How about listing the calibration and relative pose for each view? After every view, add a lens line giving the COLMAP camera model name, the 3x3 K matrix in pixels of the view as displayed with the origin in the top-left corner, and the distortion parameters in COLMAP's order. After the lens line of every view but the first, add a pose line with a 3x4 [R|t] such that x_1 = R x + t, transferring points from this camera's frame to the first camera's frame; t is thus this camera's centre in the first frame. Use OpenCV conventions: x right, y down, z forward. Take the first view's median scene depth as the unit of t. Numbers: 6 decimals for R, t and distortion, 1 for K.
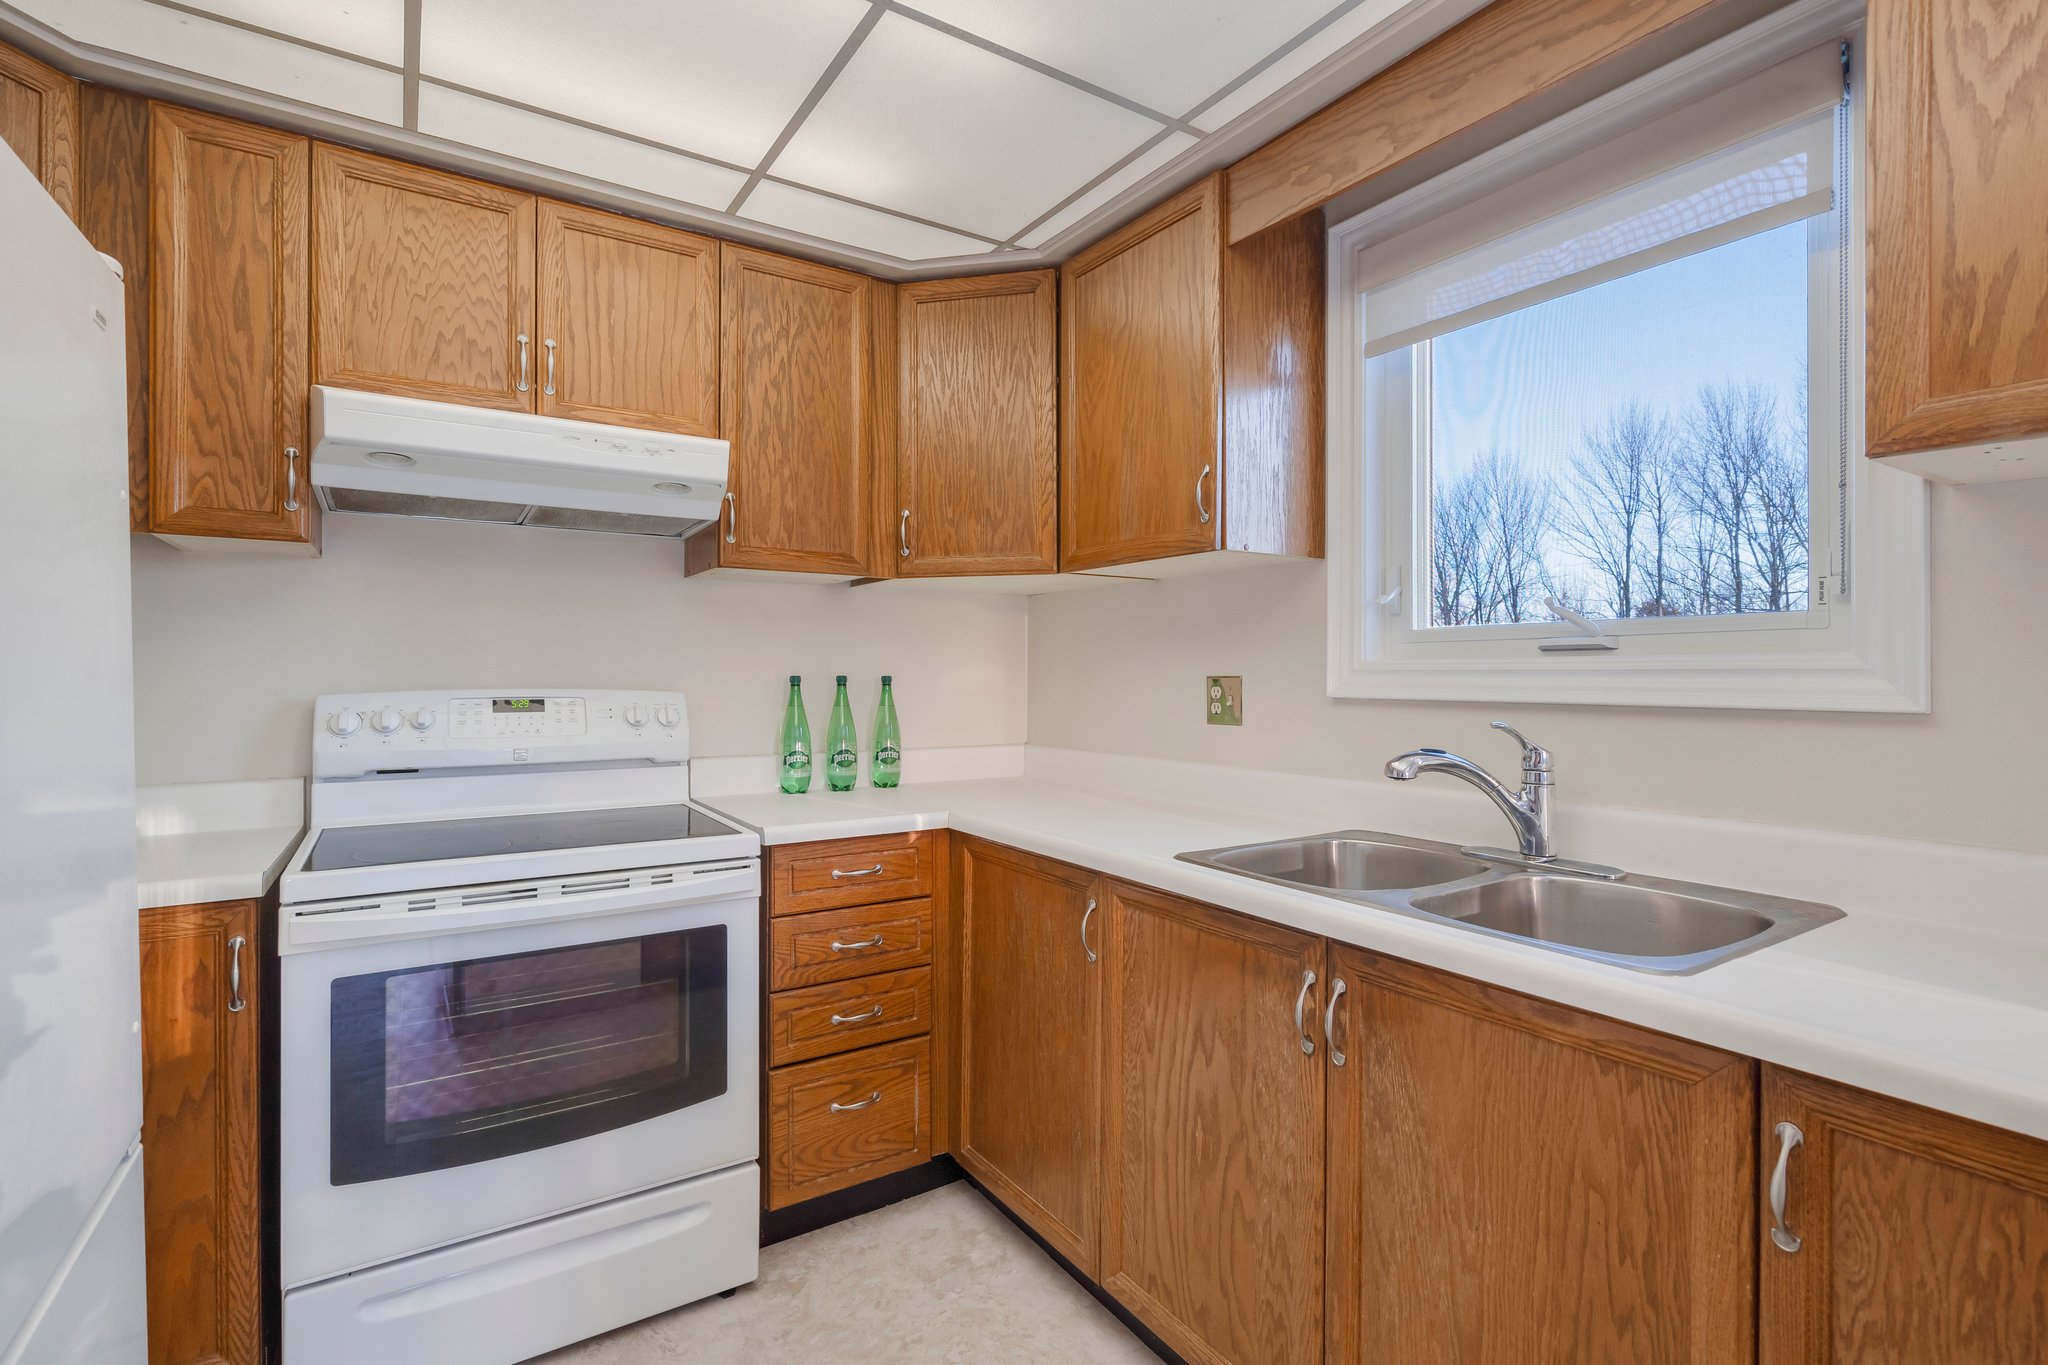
lens RADIAL K [[941.8, 0, 1021.3], [0, 941.8, 670.4], [0, 0, 1]] dist [0.003277, 0.001073]
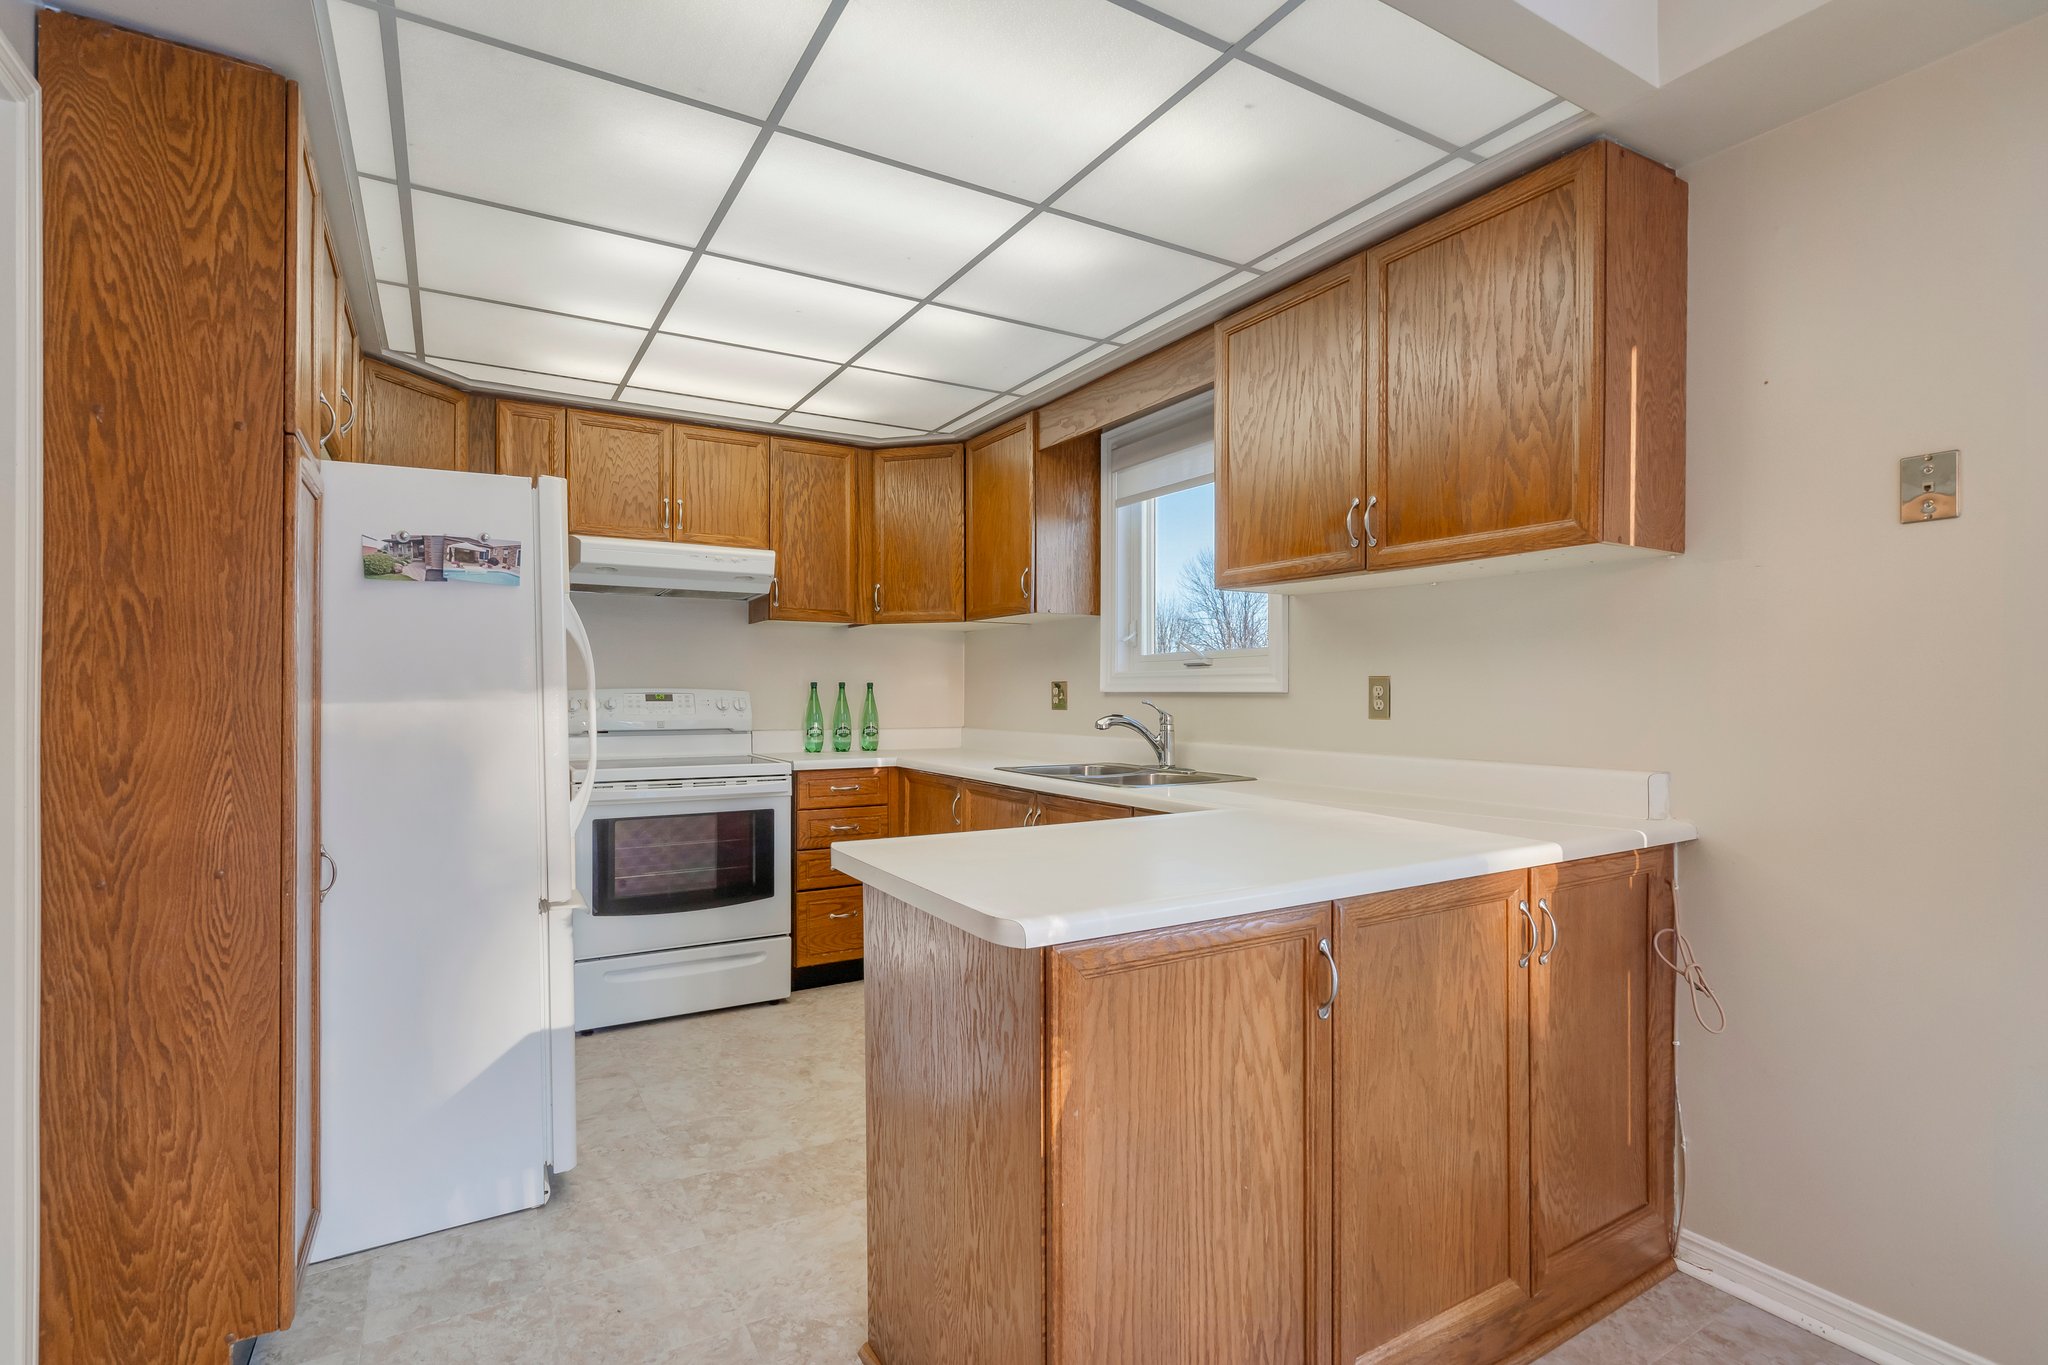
lens RADIAL K [[941.8, 0, 1022.4], [0, 941.8, 690.6], [0, 0, 1]] dist [0.003277, 0.001073]
pose [[0.999158, 0.000461, -0.041016, 0.249782], [-0.000396, 0.999999, 0.001607, 0.022877], [0.041017, -0.001589, 0.999157, -0.824307]]
